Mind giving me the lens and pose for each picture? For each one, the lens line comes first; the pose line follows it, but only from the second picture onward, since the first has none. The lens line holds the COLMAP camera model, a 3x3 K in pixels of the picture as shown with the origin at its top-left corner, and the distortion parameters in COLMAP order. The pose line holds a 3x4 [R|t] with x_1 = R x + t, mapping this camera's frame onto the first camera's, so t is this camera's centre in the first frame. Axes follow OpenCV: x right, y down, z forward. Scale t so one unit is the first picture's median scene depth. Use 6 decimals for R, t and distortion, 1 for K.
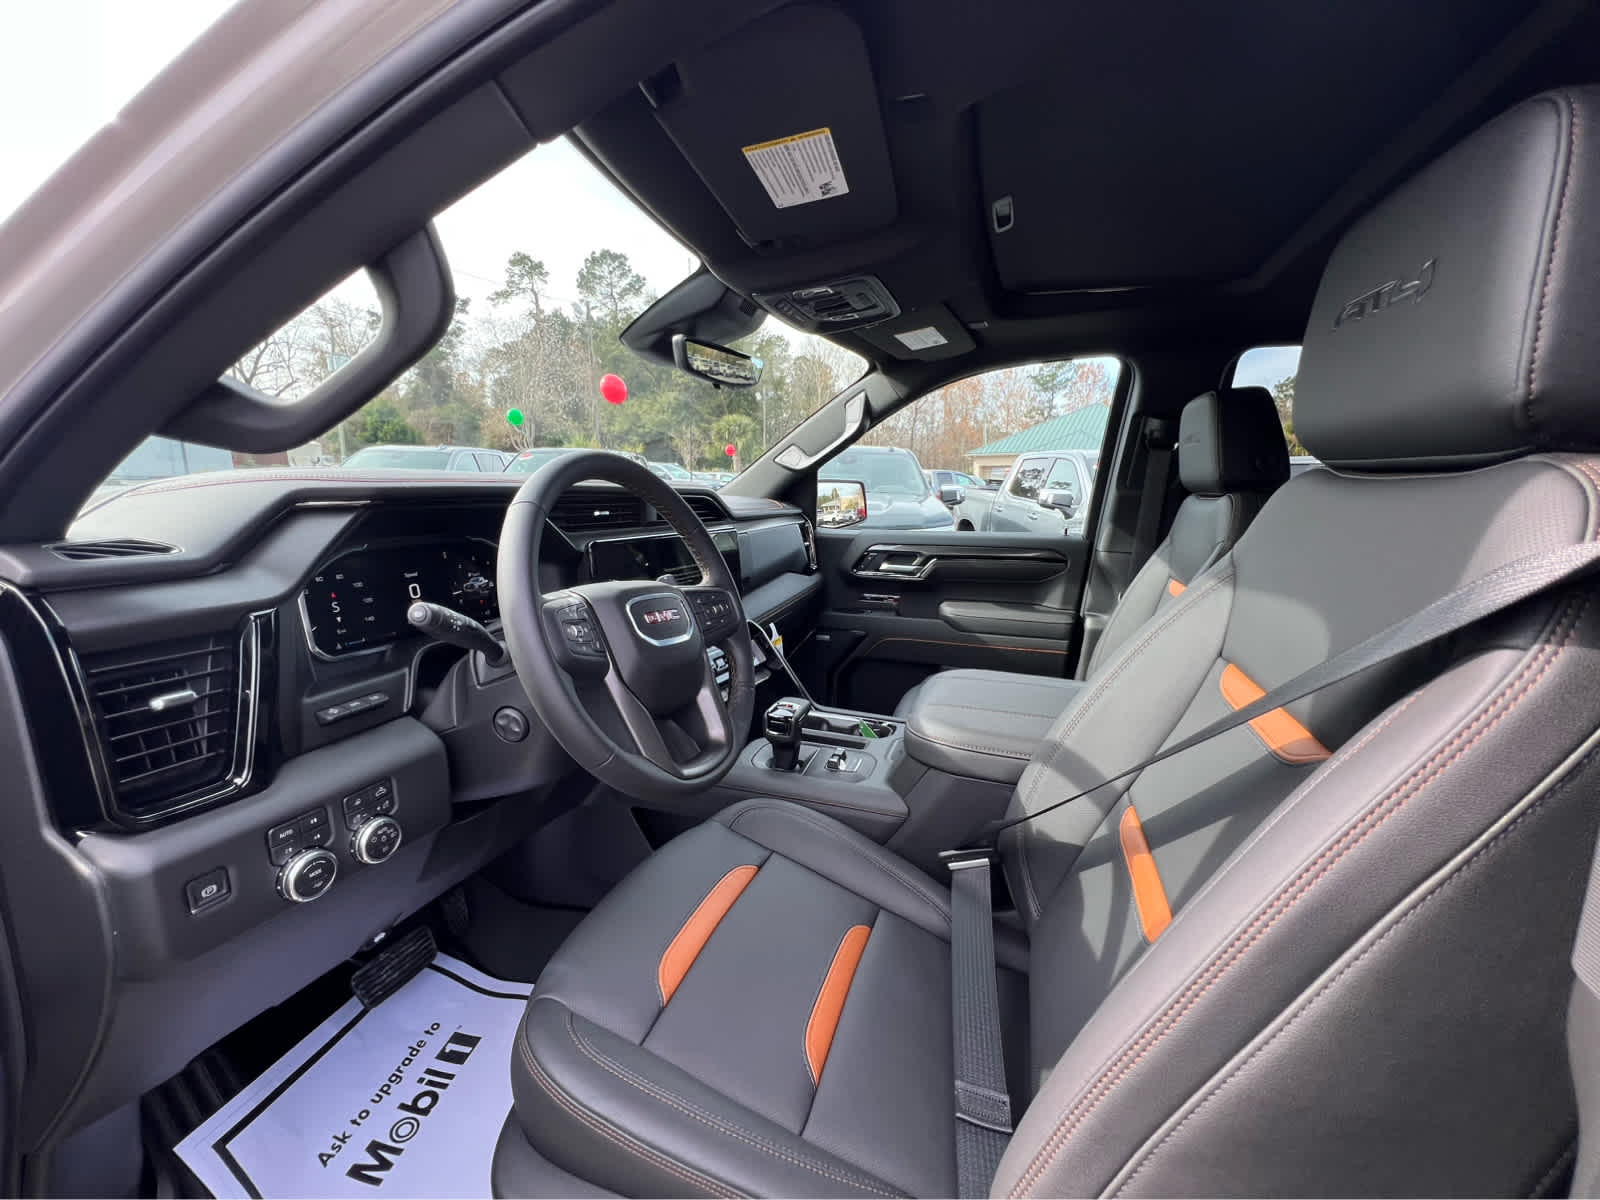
lens RADIAL K [[628.7, 0, 790.8], [0, 628.7, 610.3], [0, 0, 1]] dist [-0.003642, 0.000708]
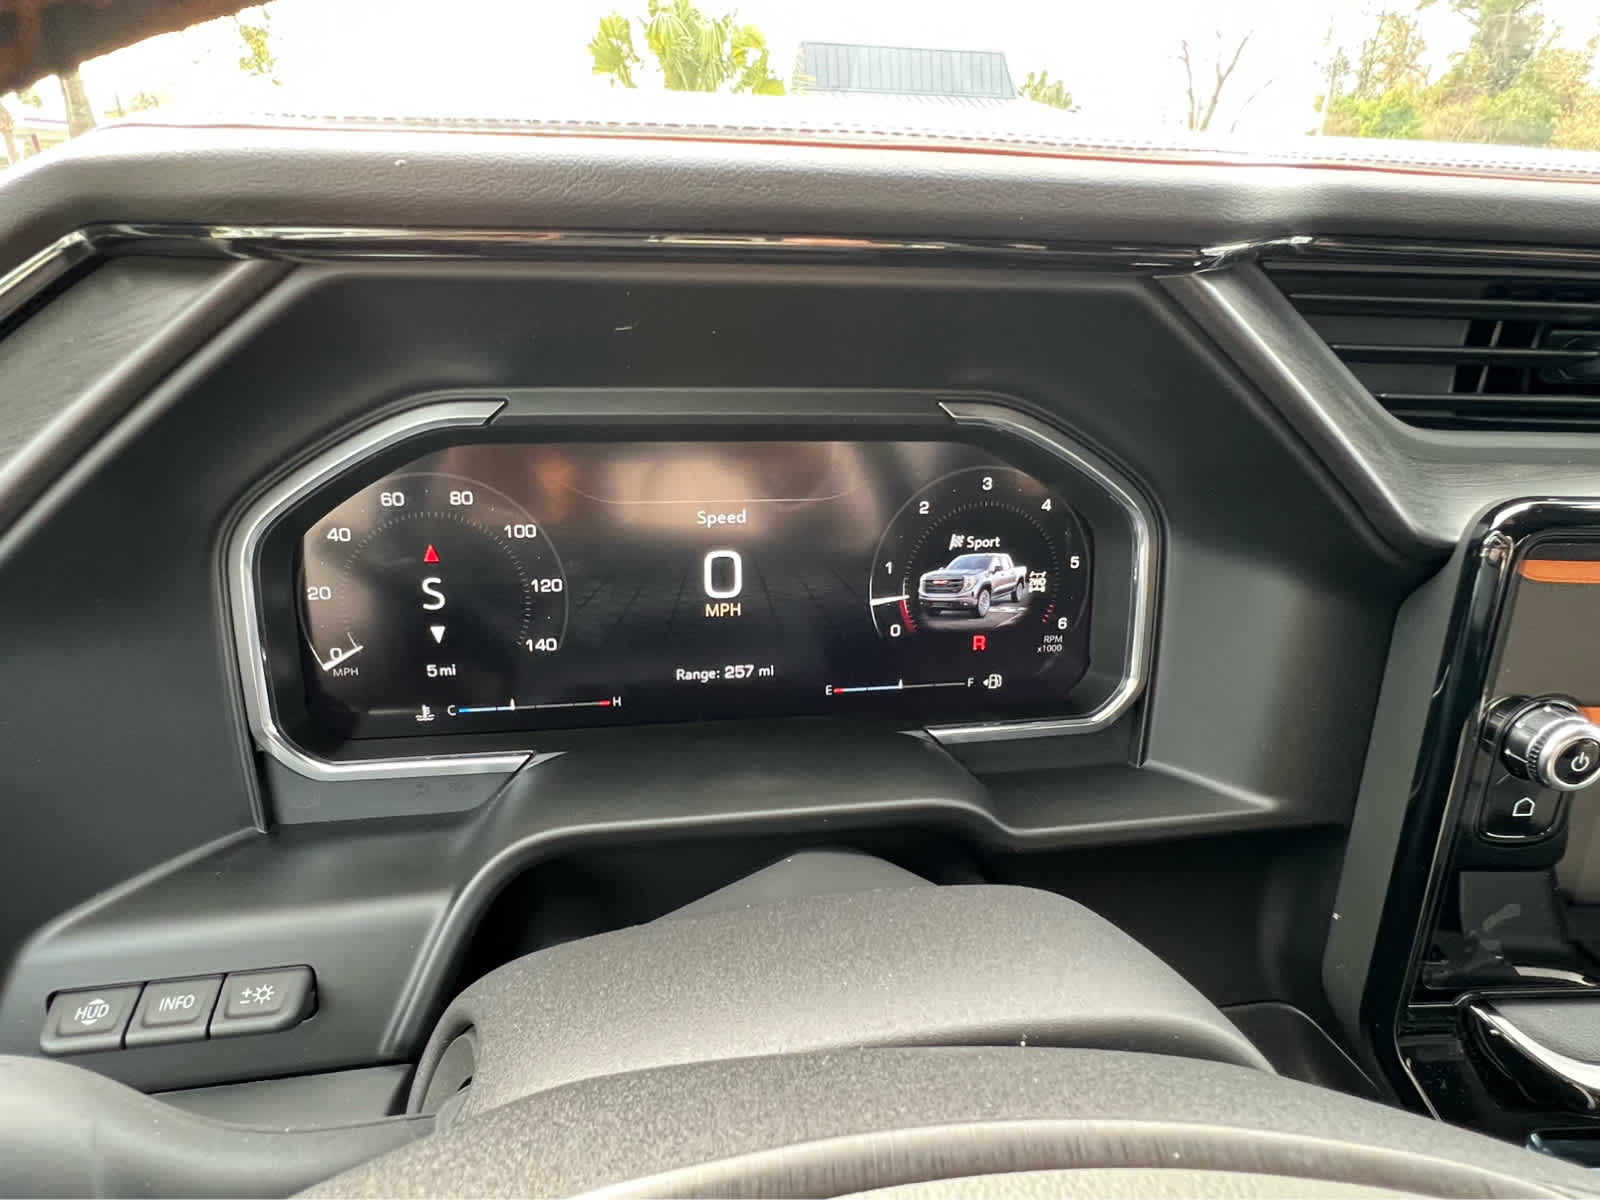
lens RADIAL K [[995.0, 0, 816.9], [0, 995.0, 638.2], [0, 0, 1]] dist [0.005128, -0.001363]
pose [[0.514703, 0.338492, -0.787720, -0.167530], [-0.191919, 0.940938, 0.278930, -0.111295], [0.835612, 0.007613, 0.549267, 0.632192]]
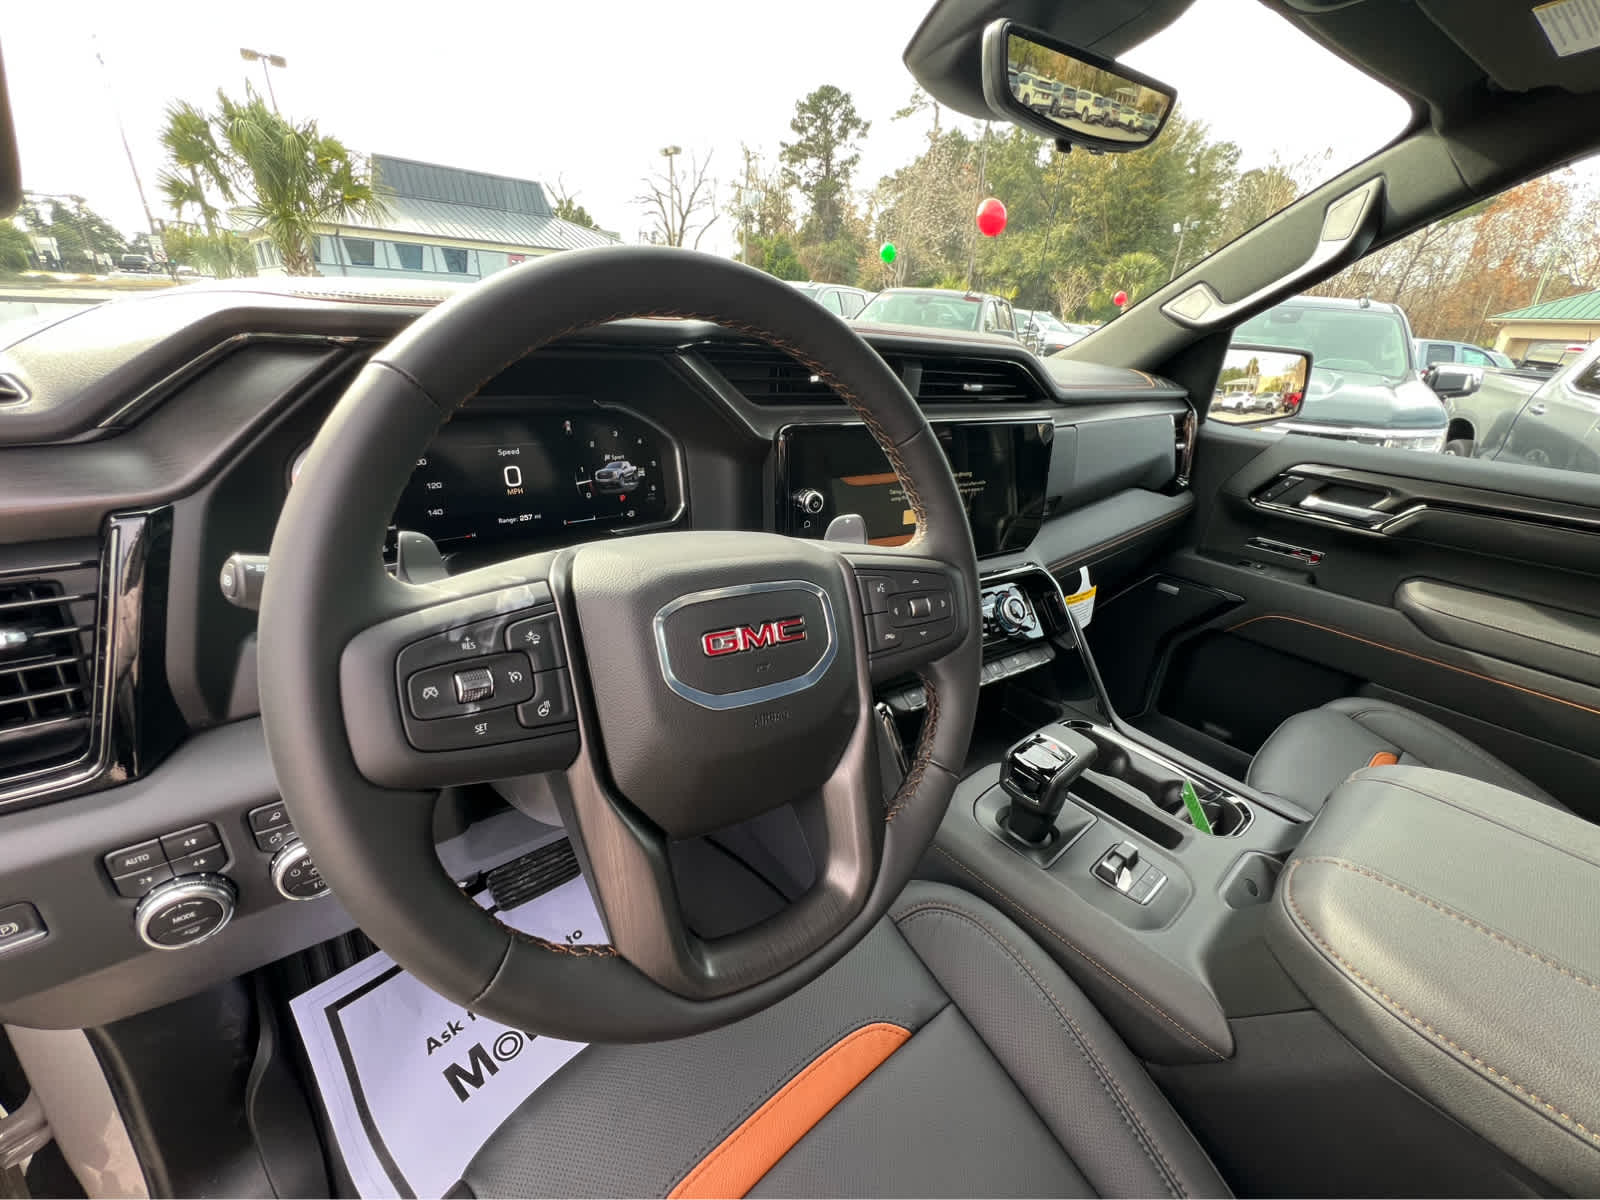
lens RADIAL K [[628.7, 0, 809.8], [0, 628.7, 602.2], [0, 0, 1]] dist [-0.003642, 0.000708]
pose [[0.870427, 0.243471, -0.427877, 0.016878], [-0.150767, 0.959216, 0.239109, -0.090973], [0.468643, -0.143617, 0.871635, 0.423004]]
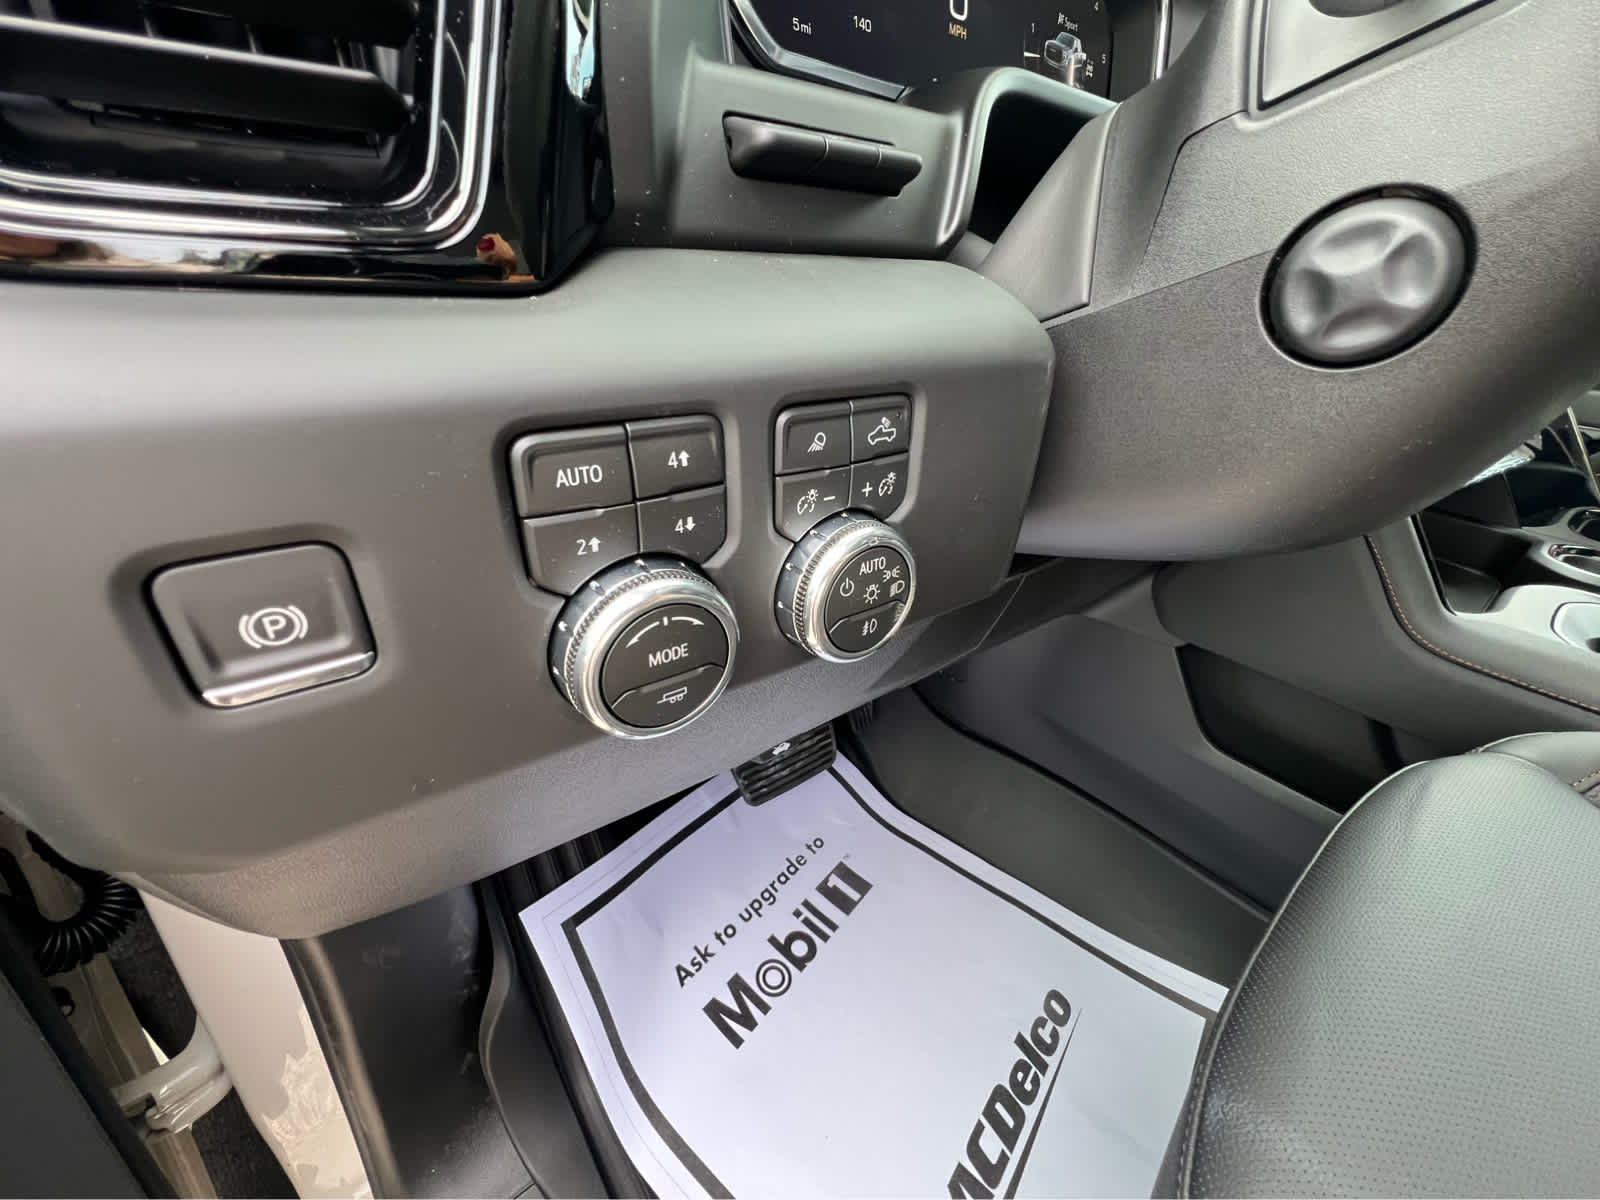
lens RADIAL K [[628.7, 0, 809.3], [0, 628.7, 599.1], [0, 0, 1]] dist [-0.003642, 0.000708]
pose [[0.850831, 0.268771, -0.451496, -0.325386], [-0.130369, 0.940387, 0.314127, 0.167622], [0.509009, -0.208408, 0.835150, 0.446085]]
